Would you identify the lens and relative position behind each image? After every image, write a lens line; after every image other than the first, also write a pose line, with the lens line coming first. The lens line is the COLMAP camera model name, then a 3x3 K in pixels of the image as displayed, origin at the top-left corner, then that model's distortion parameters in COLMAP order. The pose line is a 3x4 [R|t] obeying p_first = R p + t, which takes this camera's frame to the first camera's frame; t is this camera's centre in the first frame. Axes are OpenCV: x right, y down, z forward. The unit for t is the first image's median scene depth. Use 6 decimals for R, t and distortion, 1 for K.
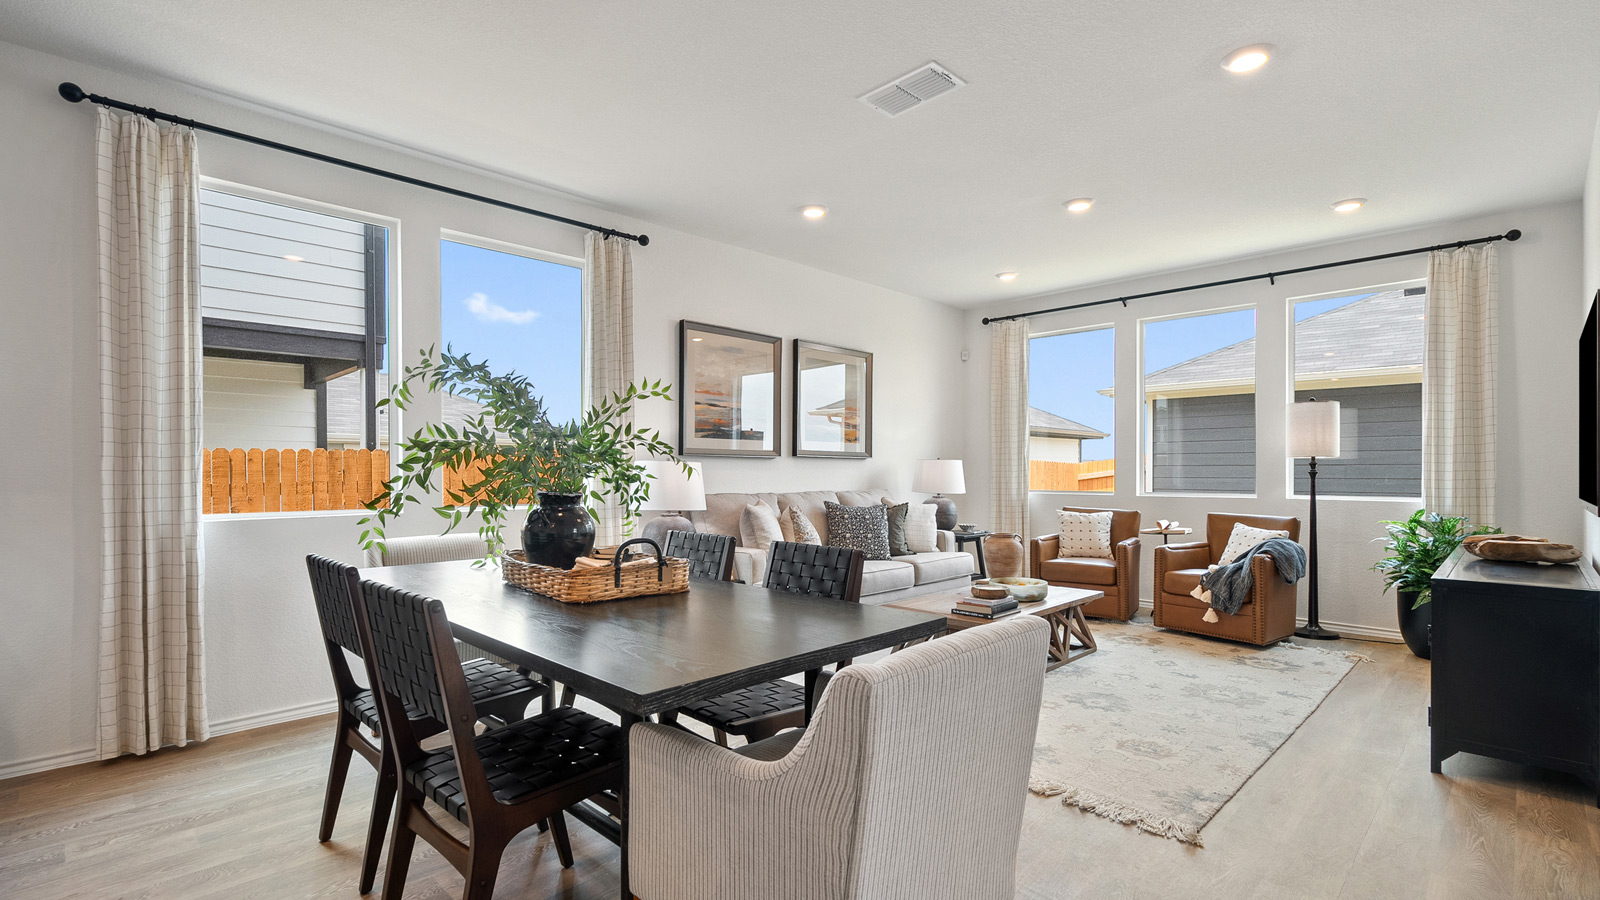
lens RADIAL K [[733.9, 0, 801.2], [0, 733.9, 470.4], [0, 0, 1]] dist [0.000574, 0.000331]
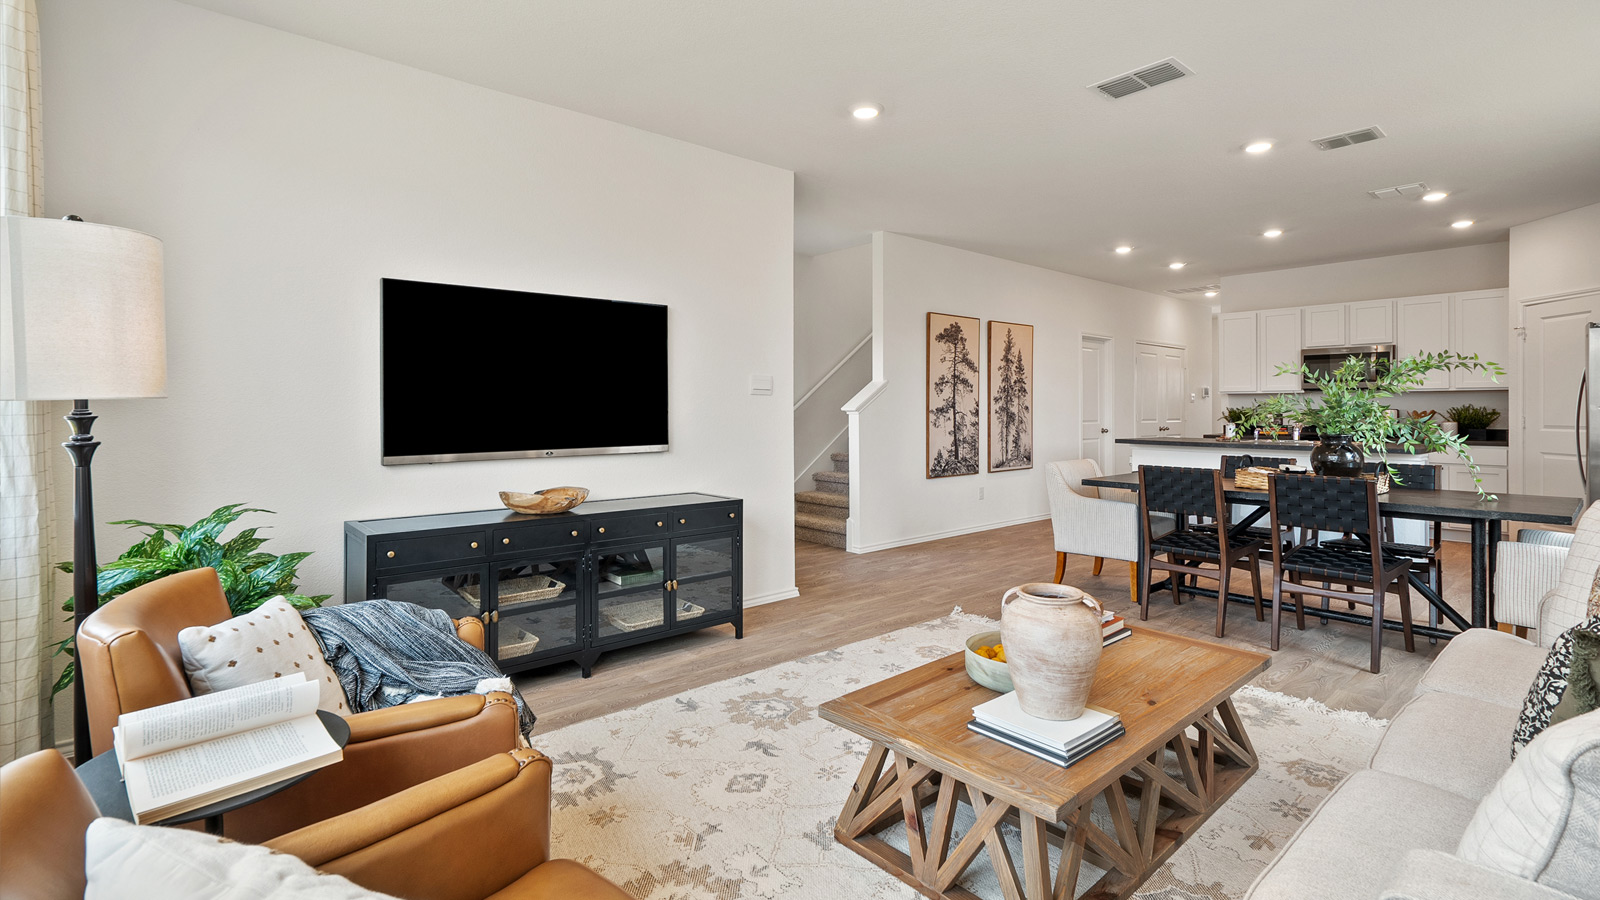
lens RADIAL K [[732.6, 0, 796.5], [0, 732.6, 394.4], [0, 0, 1]] dist [-0.000797, -0.000934]
pose [[-0.996618, 0.002751, 0.082134, 0.352419], [0.001183, 0.999816, -0.019141, -0.013115], [-0.082171, -0.018979, -0.996437, 1.312299]]
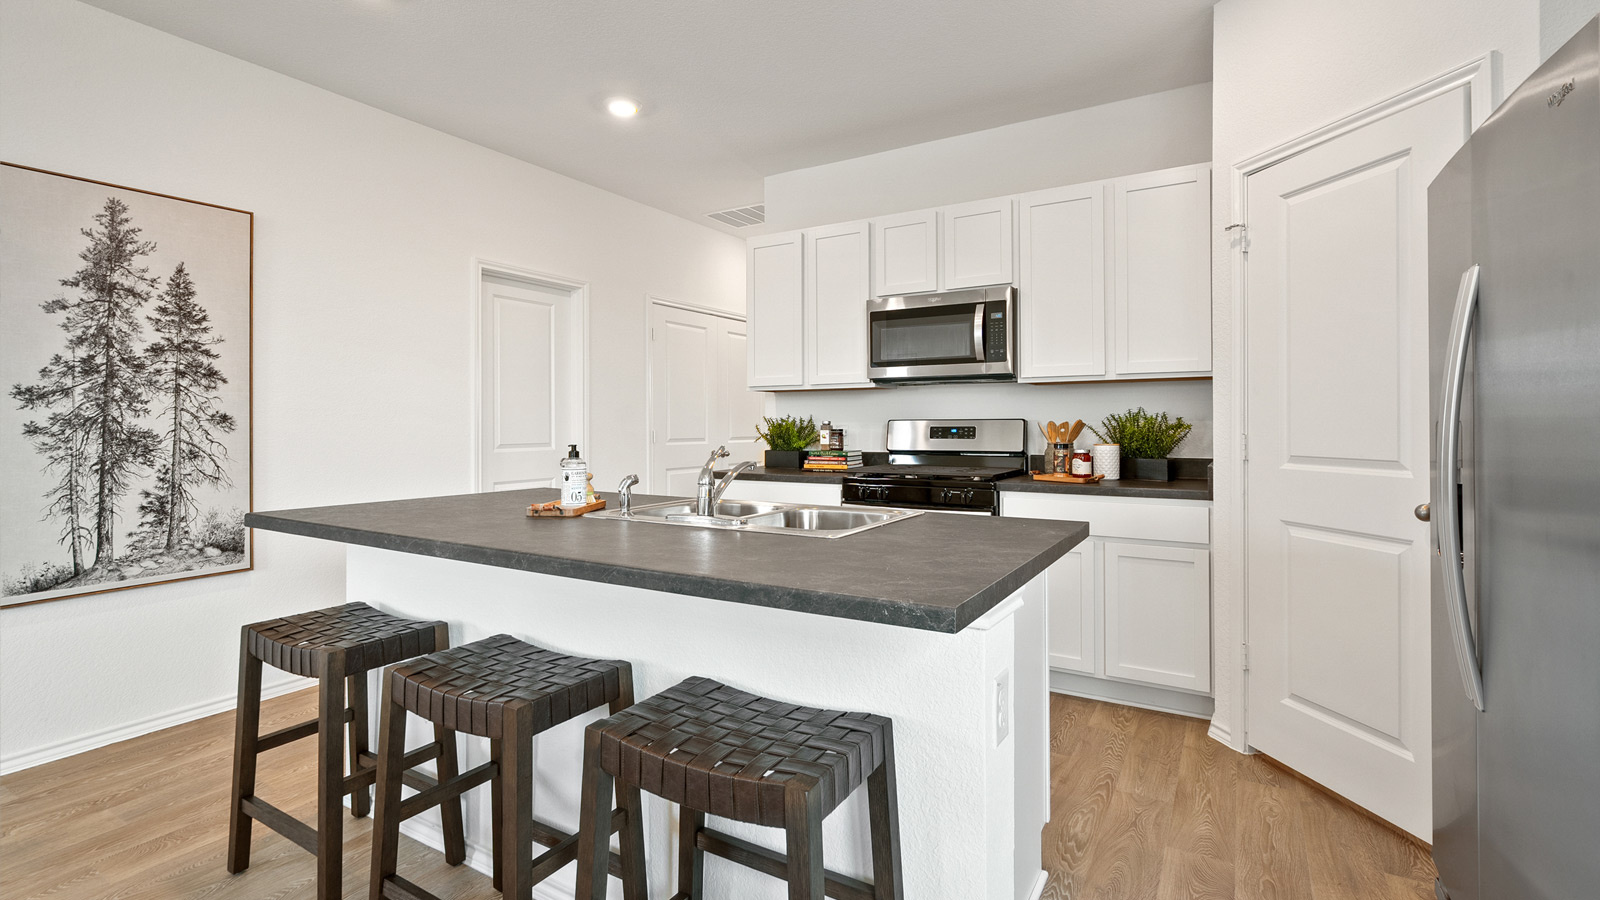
lens RADIAL K [[735.8, 0, 797.4], [0, 735.8, 416.8], [0, 0, 1]] dist [0.000127, 0.000004]
pose [[-0.973235, 0.003674, -0.229784, -0.310683], [0.005382, 0.999962, -0.006809, -0.008544], [0.229750, -0.007864, -0.973218, 0.453497]]
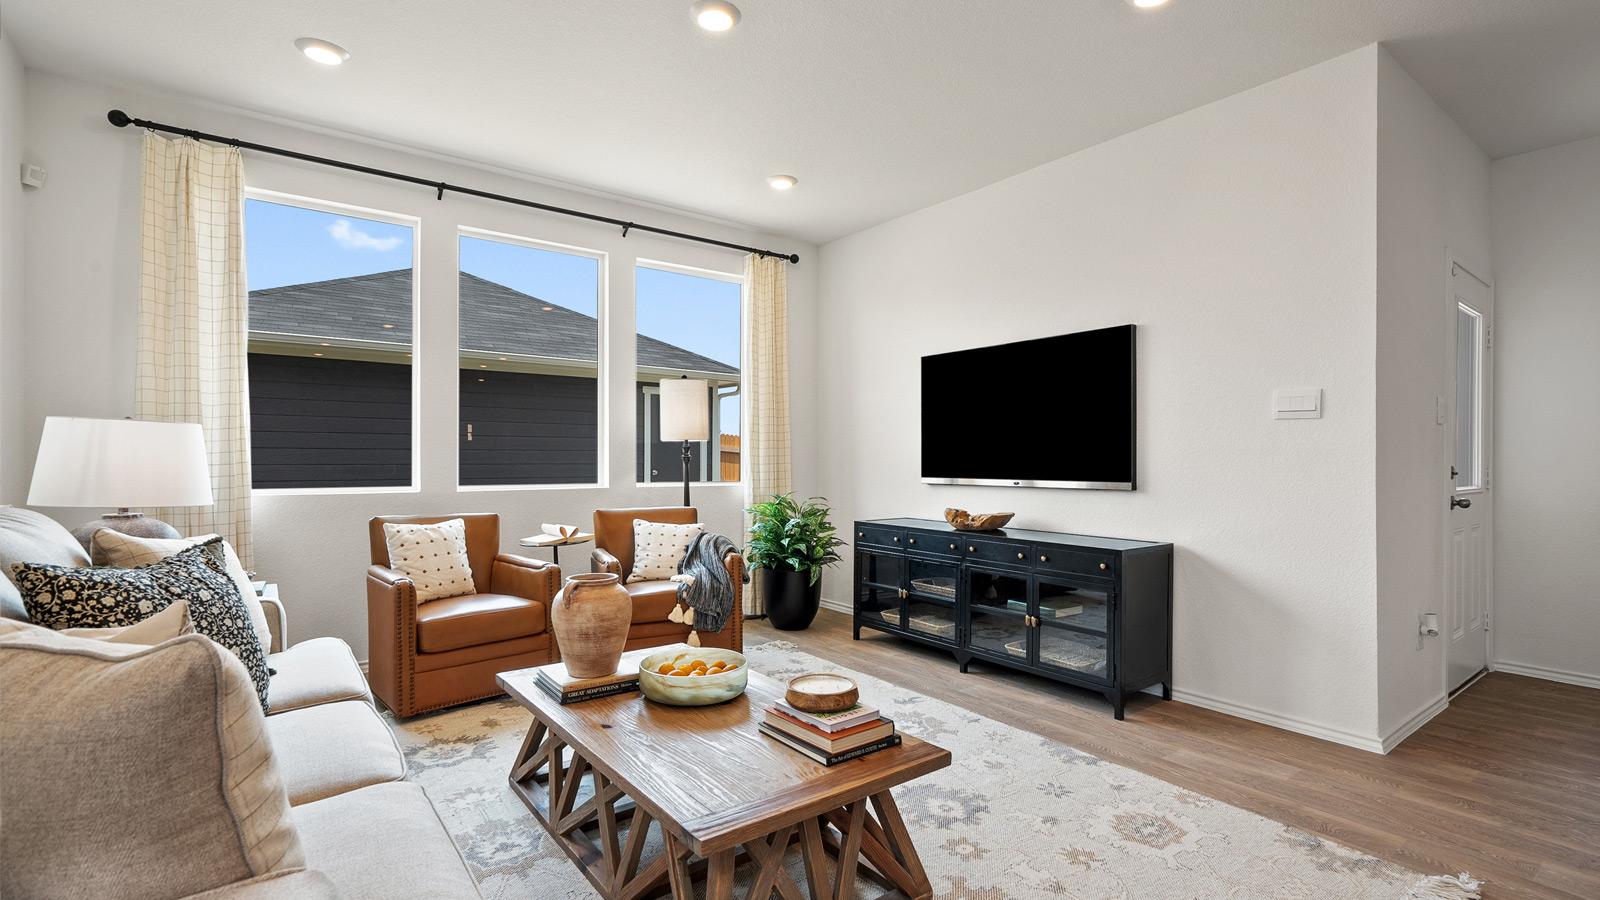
lens RADIAL K [[733.6, 0, 800.9], [0, 733.6, 457.2], [0, 0, 1]] dist [-0.000440, 0.000271]
pose [[0.143760, 0.003586, 0.989606, -0.185066], [-0.004520, 0.999985, -0.002967, 0.005133], [-0.989602, -0.004047, 0.143774, 0.732083]]
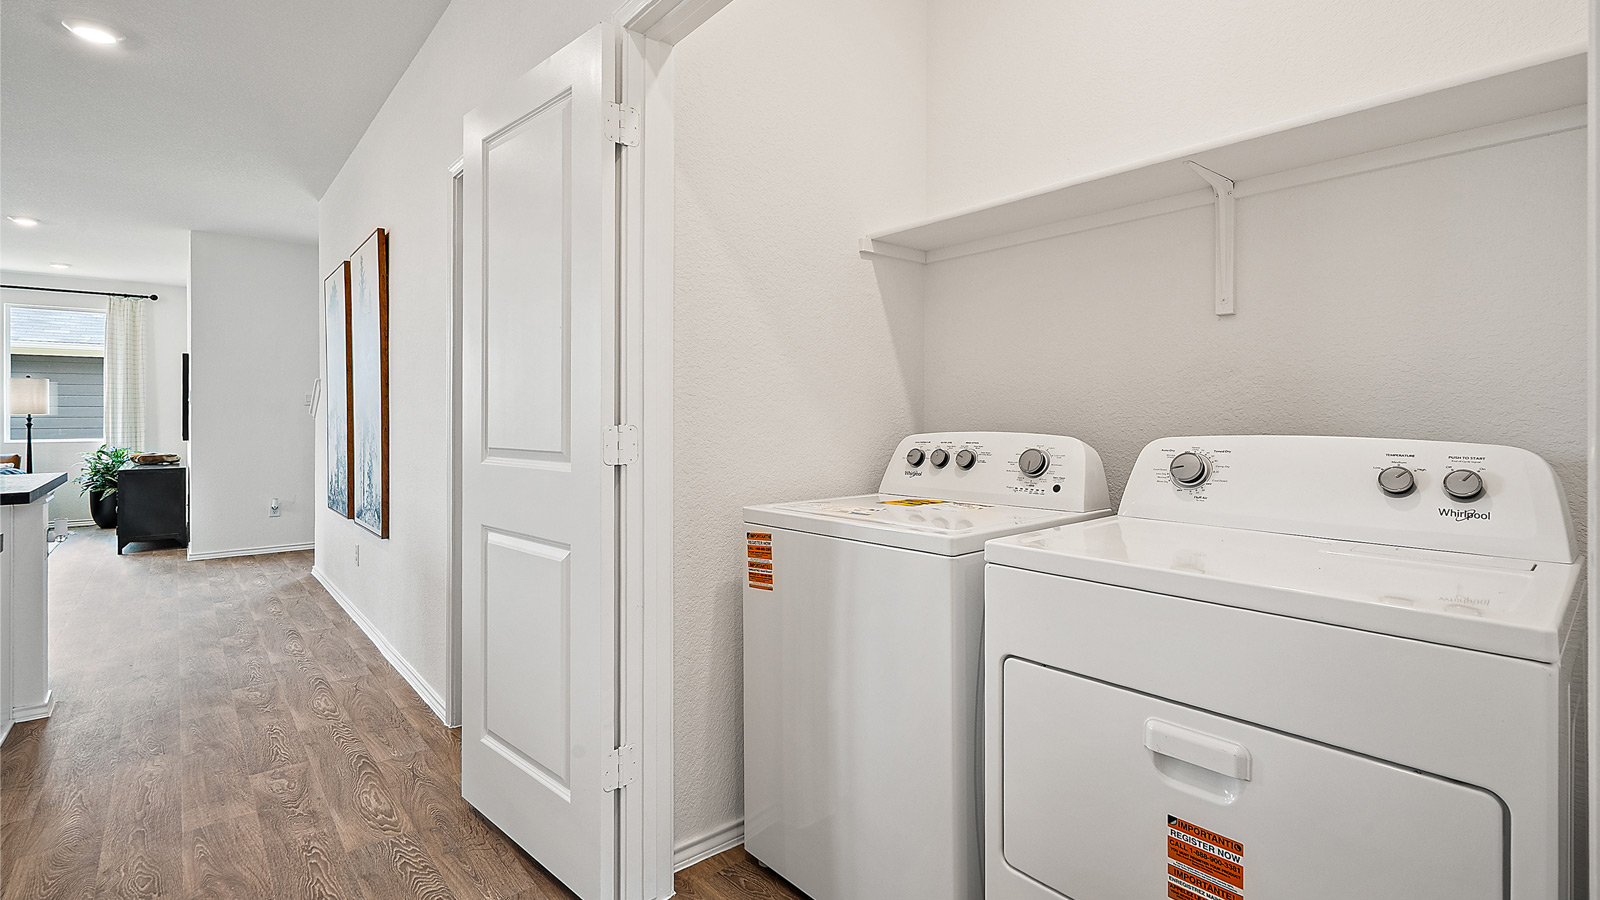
lens RADIAL K [[735.8, 0, 797.4], [0, 735.8, 416.8], [0, 0, 1]] dist [0.000127, 0.000004]
pose [[0.090209, -0.000483, 0.995923, -0.684664], [0.002780, 0.999996, 0.000233, -0.008622], [-0.995919, 0.002748, 0.090210, -0.730733]]
